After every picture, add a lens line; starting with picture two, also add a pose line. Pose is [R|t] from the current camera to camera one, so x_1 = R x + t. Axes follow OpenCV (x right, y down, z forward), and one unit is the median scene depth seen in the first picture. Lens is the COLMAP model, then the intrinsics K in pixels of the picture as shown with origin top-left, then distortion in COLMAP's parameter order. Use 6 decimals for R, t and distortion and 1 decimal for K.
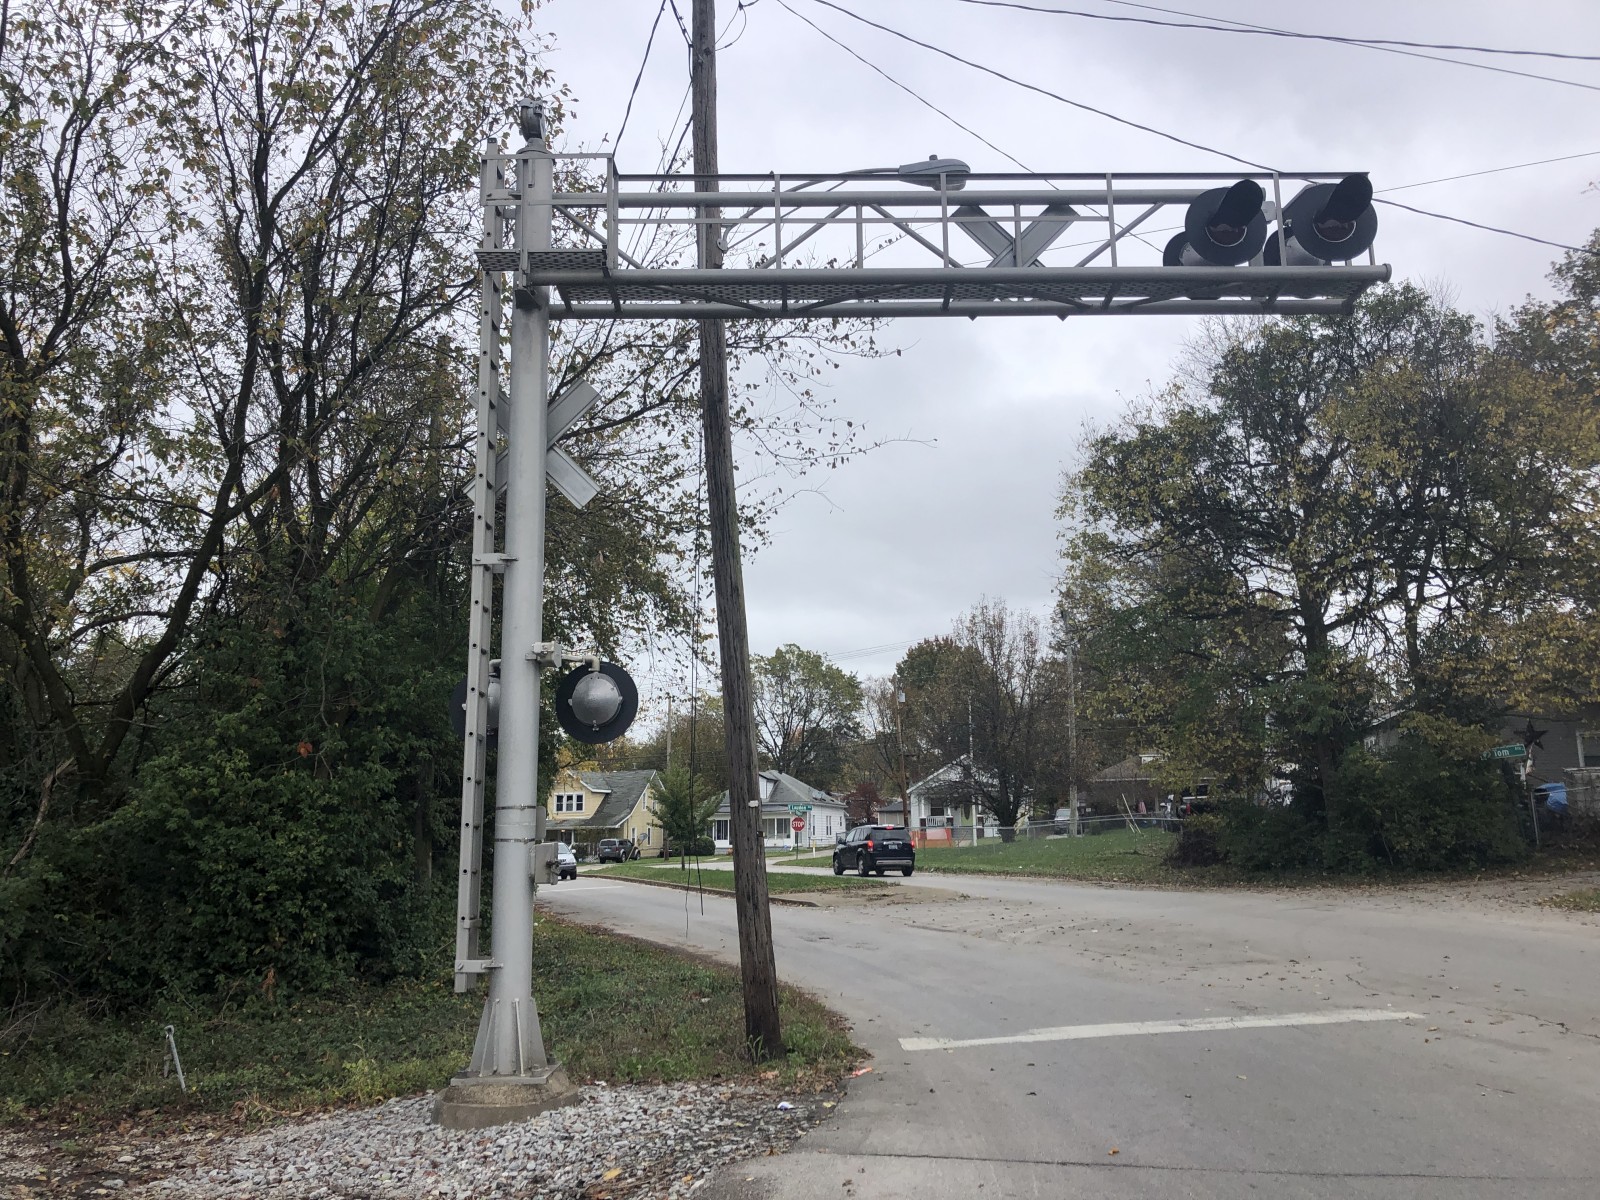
lens RADIAL K [[1311.8, 0, 800.0], [0, 1311.8, 600.0], [0, 0, 1]] dist [0.005219, -0.001191]
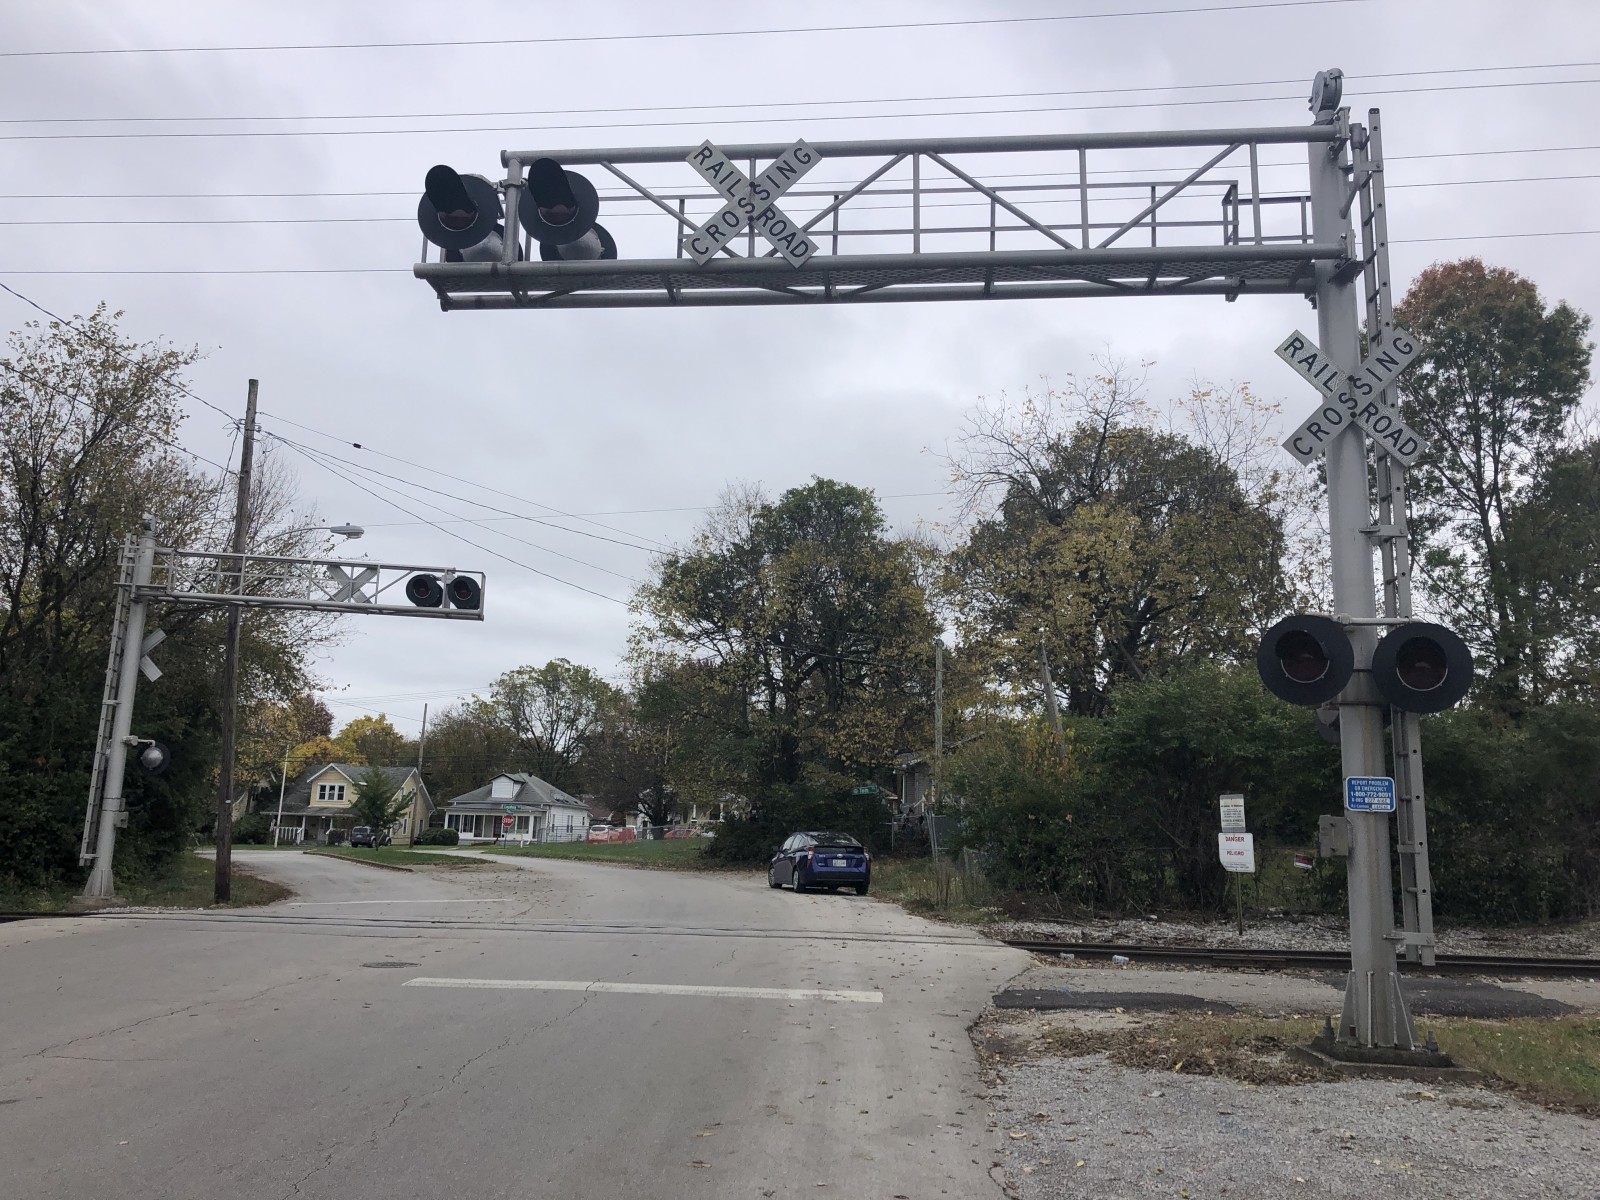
lens RADIAL K [[1282.8, 0, 800.0], [0, 1282.8, 600.0], [0, 0, 1]] dist [0.005415, -0.001971]
pose [[0.988152, 0.072080, 0.135496, 0.450892], [-0.071085, 0.997396, -0.012173, -0.178835], [-0.136021, 0.002397, 0.990703, -1.021115]]
